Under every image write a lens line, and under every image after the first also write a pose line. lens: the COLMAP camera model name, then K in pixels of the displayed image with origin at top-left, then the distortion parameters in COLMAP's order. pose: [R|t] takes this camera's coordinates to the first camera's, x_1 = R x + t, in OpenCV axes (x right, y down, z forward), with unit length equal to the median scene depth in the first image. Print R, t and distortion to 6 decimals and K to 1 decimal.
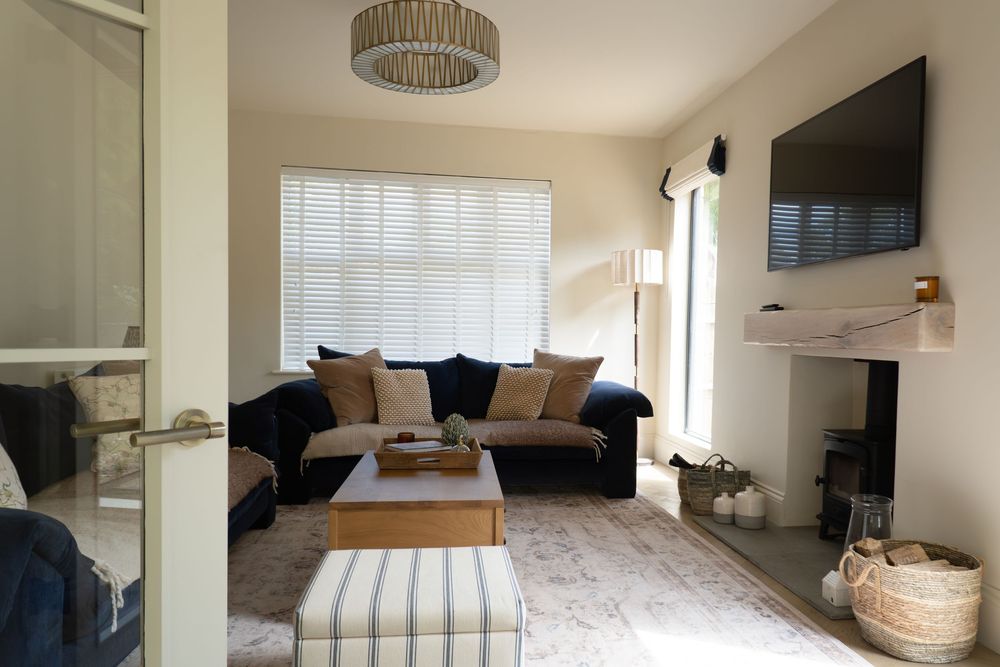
lens RADIAL K [[739.0, 0, 543.9], [0, 739.0, 357.7], [0, 0, 1]] dist [0.035411, -0.002190]
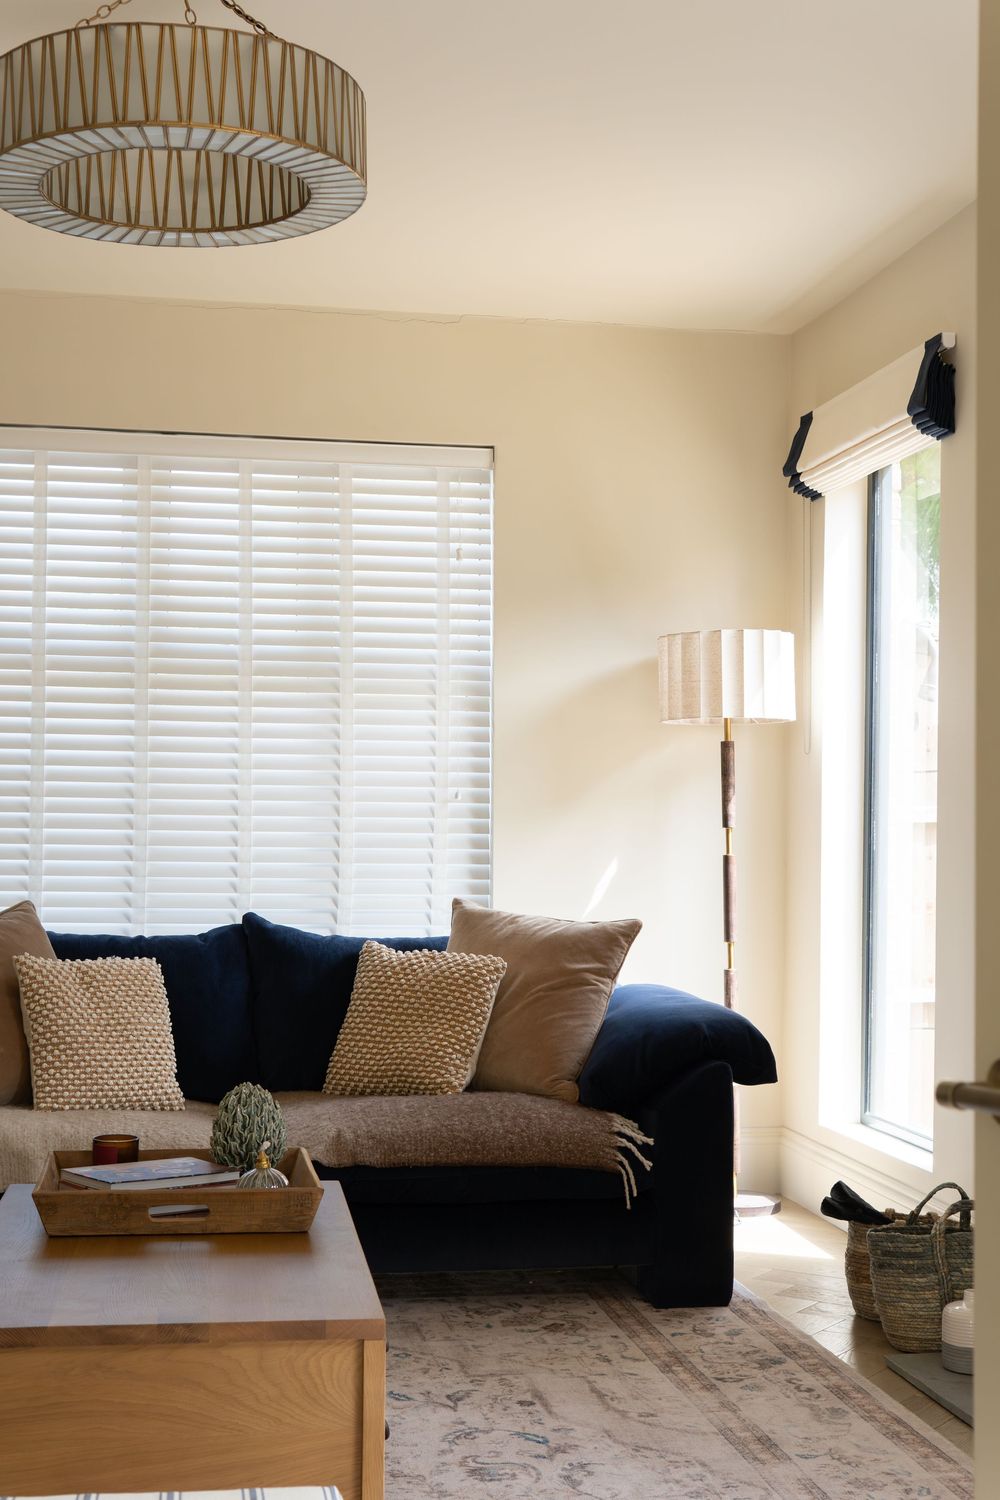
lens RADIAL K [[2057.8, 0, 501.6], [0, 2057.8, 777.3], [0, 0, 1]] dist [0.010561, 0.101486]
pose [[0.999853, -0.005859, 0.016140, -0.005431], [0.006853, 0.998038, -0.062228, -0.009296], [-0.015743, 0.062330, 0.997931, -0.035457]]
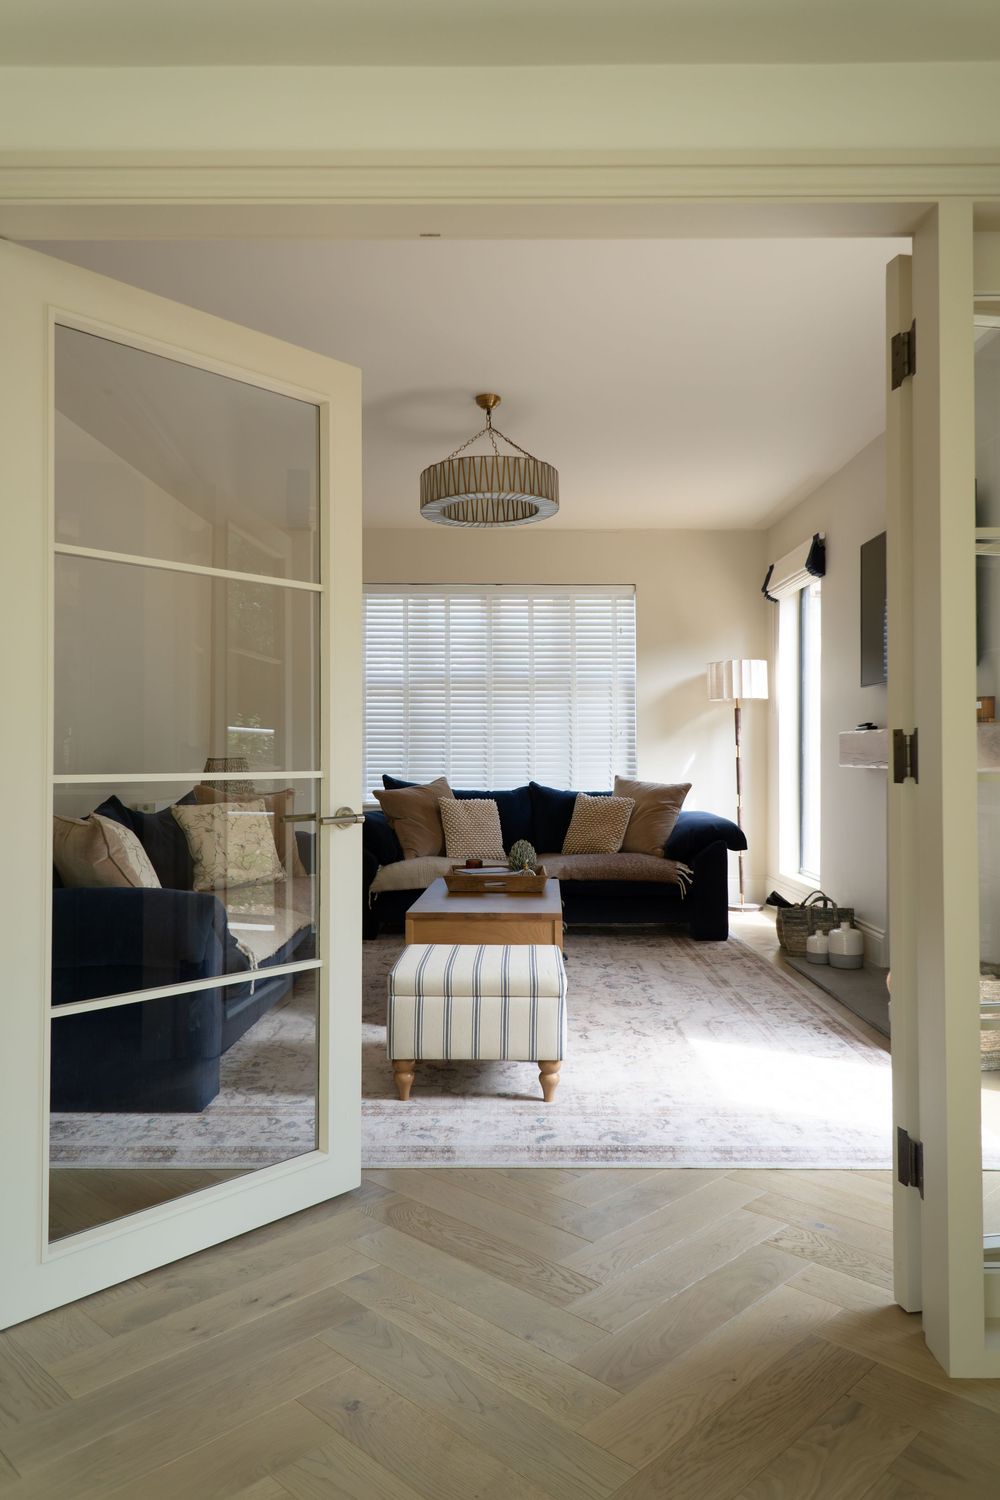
lens RADIAL K [[1026.1, 0, 500.0], [0, 1026.1, 750.0], [0, 0, 1]] dist [0.031181, -0.000144]
pose [[0.986542, -0.017005, -0.162621, 0.056926], [0.010266, 0.999057, -0.042189, 0.008827], [0.163185, 0.039952, 0.985786, -0.273351]]
